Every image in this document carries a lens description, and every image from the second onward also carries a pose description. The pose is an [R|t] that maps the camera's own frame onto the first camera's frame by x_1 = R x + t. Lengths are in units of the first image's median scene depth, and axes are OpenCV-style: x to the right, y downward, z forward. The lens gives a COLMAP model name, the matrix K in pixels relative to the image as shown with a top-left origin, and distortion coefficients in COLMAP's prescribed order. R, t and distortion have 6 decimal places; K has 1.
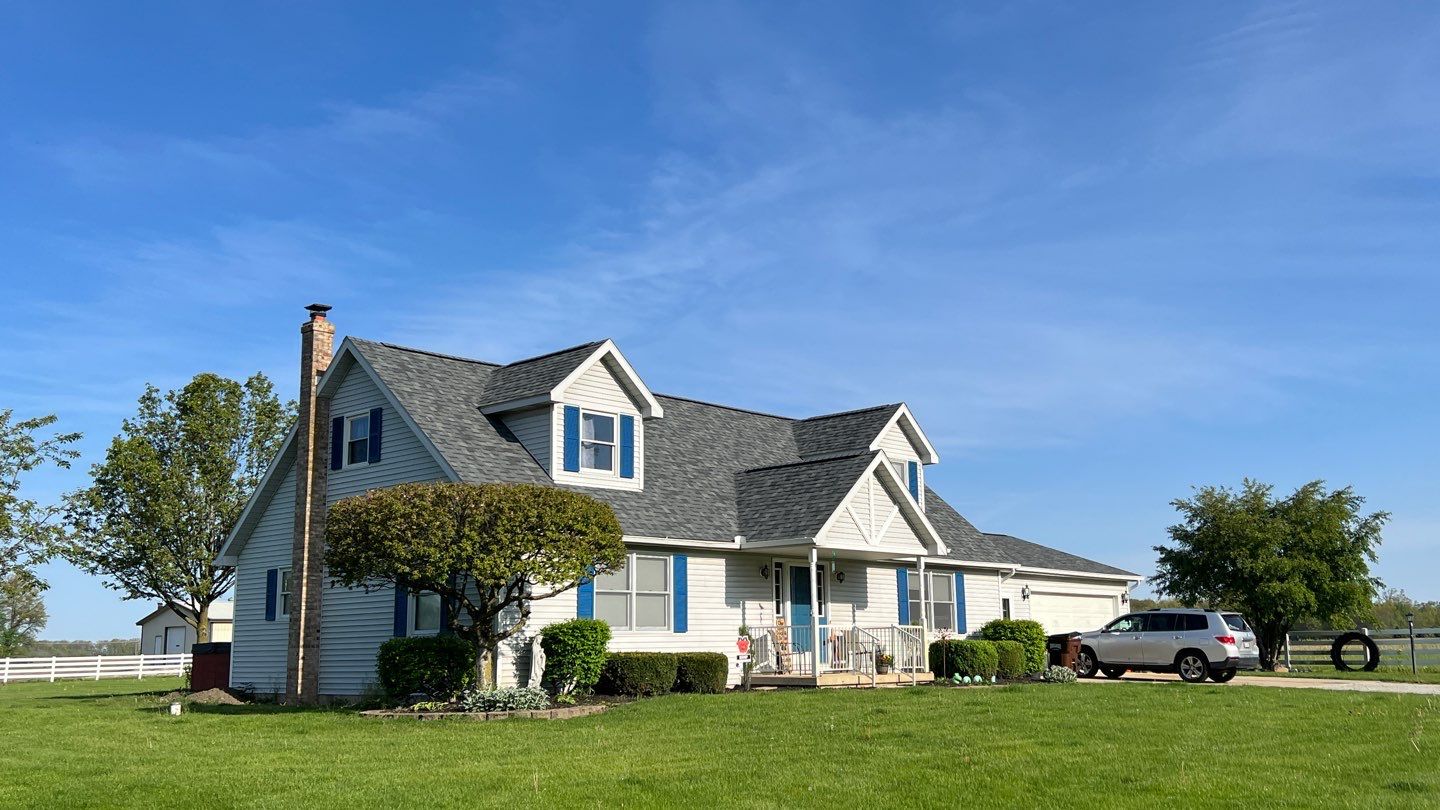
lens RADIAL K [[1426.7, 0, 749.0], [0, 1426.7, 423.4], [0, 0, 1]] dist [0.167089, -0.400207]
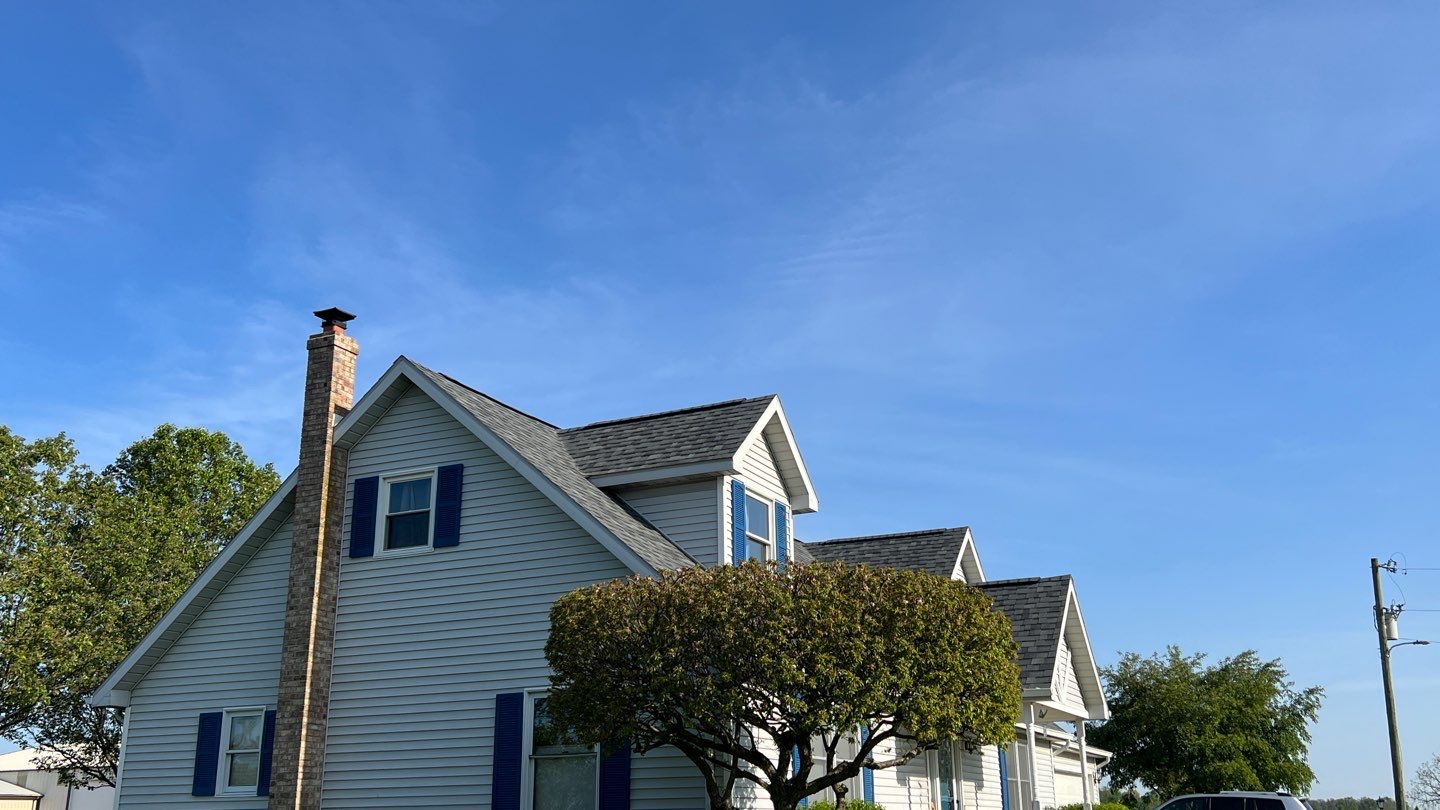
lens RADIAL K [[1352.1, 0, 671.6], [0, 1352.1, 402.8], [0, 0, 1]] dist [0.027071, 0.003565]
pose [[0.954066, 0.090555, 0.285582, -0.330713], [-0.047964, 0.987098, -0.152764, 0.049491], [-0.295731, 0.132049, 0.946101, 0.370291]]
